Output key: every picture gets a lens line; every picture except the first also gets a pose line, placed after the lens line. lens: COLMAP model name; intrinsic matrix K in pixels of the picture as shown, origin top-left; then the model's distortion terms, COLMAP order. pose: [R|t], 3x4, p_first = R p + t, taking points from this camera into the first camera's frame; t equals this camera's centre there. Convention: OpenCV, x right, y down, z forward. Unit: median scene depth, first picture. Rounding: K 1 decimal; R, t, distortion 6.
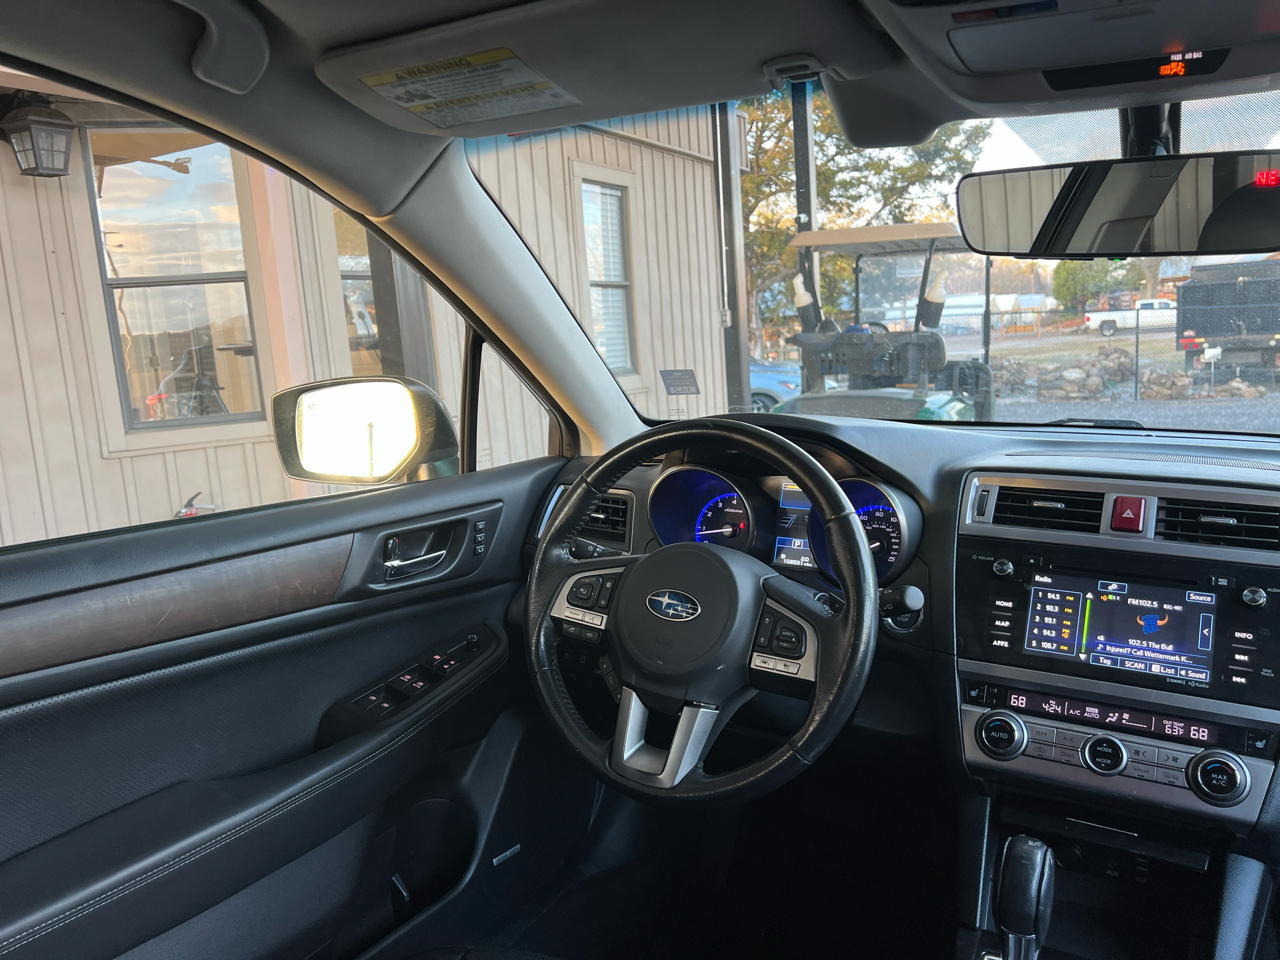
lens RADIAL K [[961.8, 0, 640.0], [0, 961.8, 480.0], [0, 0, 1]] dist [0.042582, -0.046962]
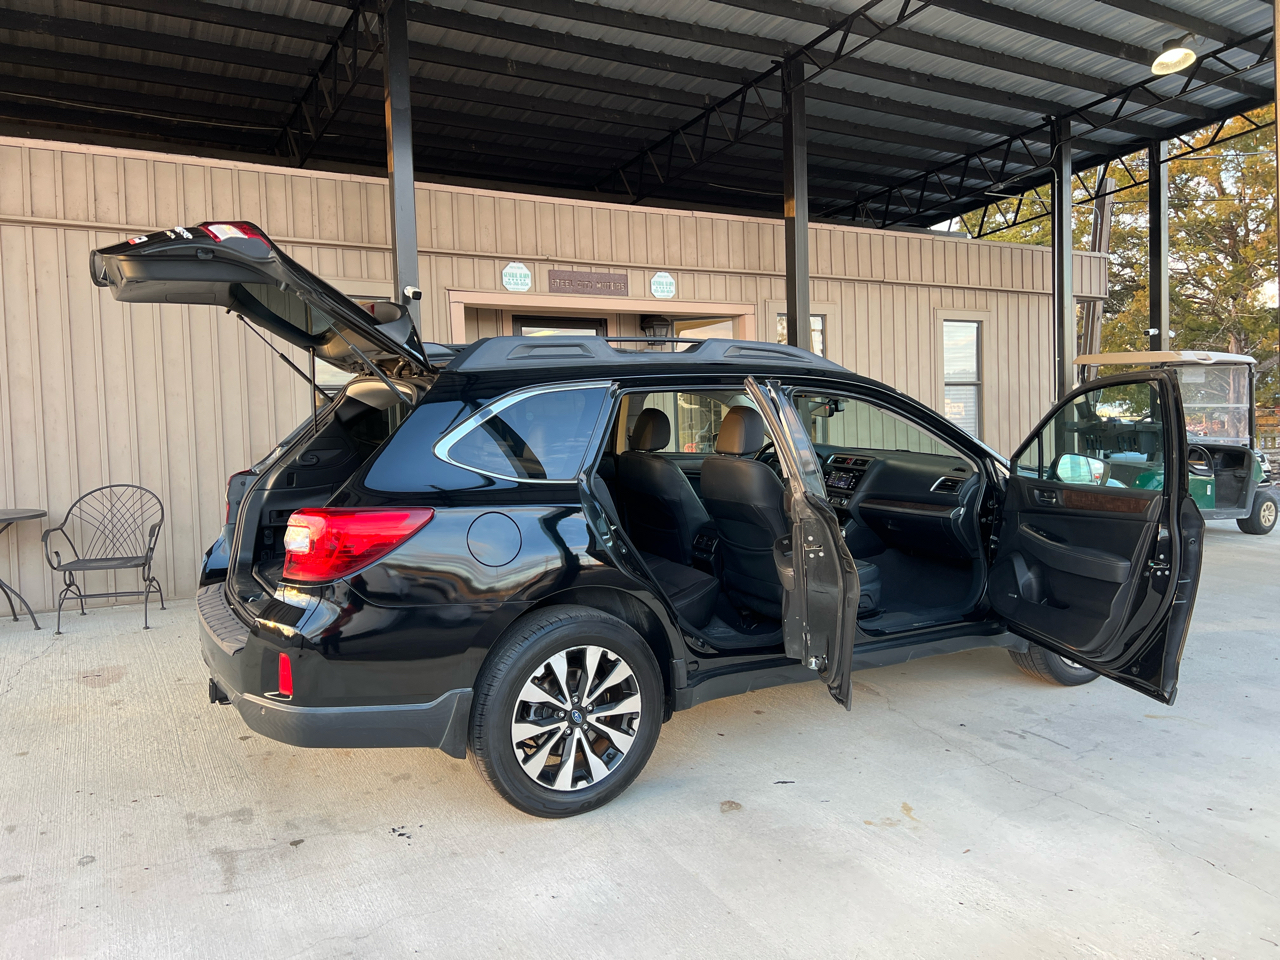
lens RADIAL K [[983.6, 0, 656.3], [0, 983.6, 501.4], [0, 0, 1]] dist [0.046876, -0.051648]
pose [[0.877073, 0.071939, -0.474940, 0.100944], [-0.096524, 0.994949, -0.027547, 0.023727], [0.470560, 0.070004, 0.879587, -0.198078]]
